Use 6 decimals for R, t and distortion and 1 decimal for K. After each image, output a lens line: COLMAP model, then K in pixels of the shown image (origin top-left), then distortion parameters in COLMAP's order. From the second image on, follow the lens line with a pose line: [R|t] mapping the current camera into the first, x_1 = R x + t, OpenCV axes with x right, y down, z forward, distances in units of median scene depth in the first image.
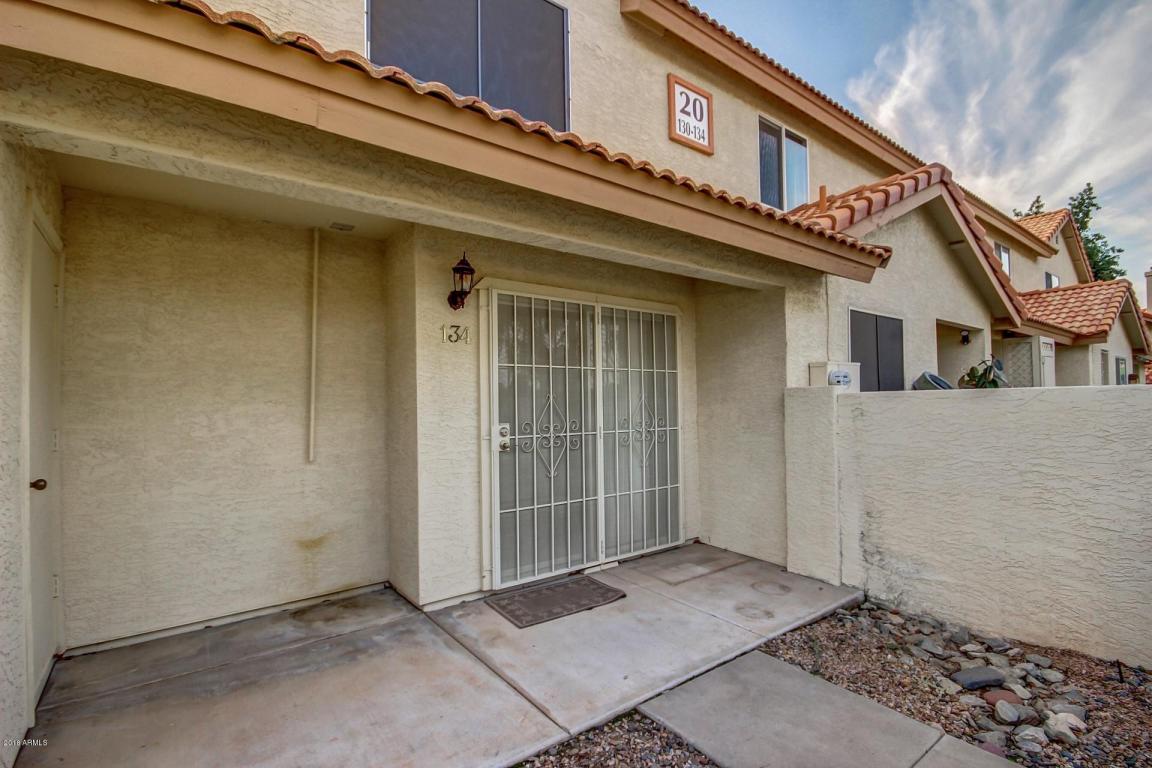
lens RADIAL K [[533.1, 0, 579.5], [0, 533.1, 390.7], [0, 0, 1]] dist [0.002894, -0.007642]
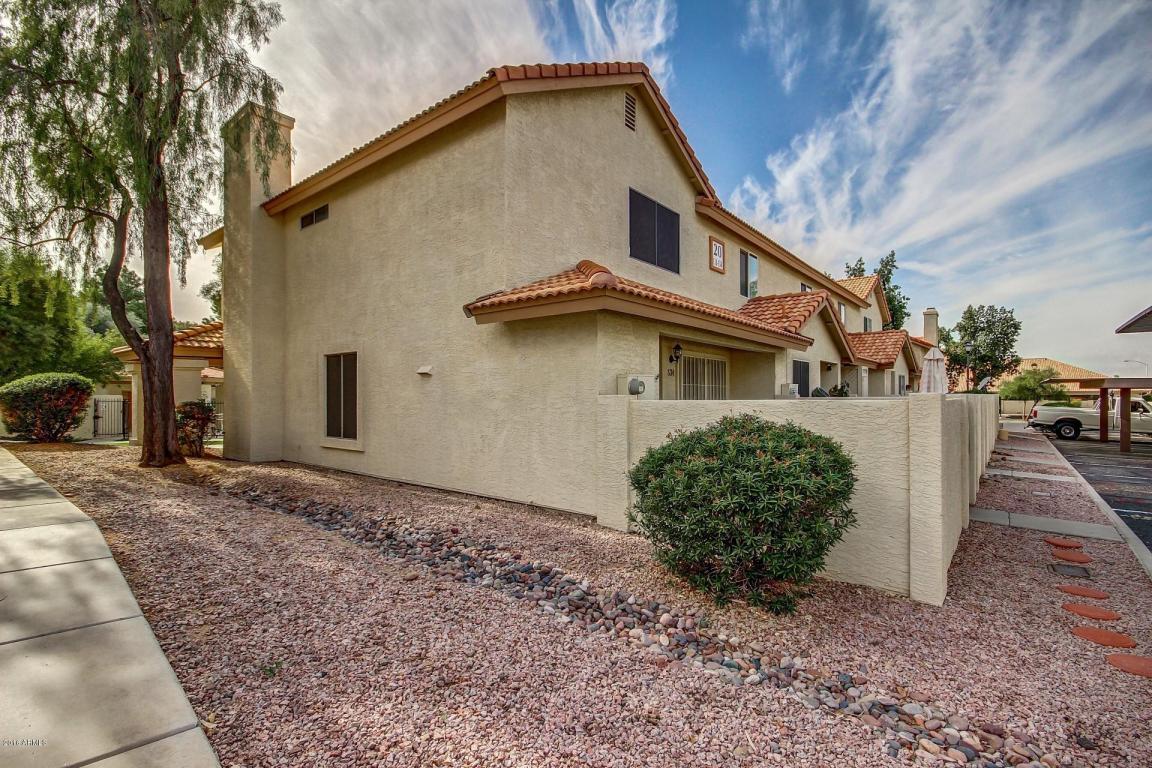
lens RADIAL K [[533.1, 0, 579.5], [0, 533.1, 390.7], [0, 0, 1]] dist [0.002894, -0.007642]
pose [[0.972006, 0.018871, 0.234198, -0.831471], [-0.022278, 0.999681, 0.011911, -0.025234], [-0.233898, -0.016795, 0.972116, -0.917000]]
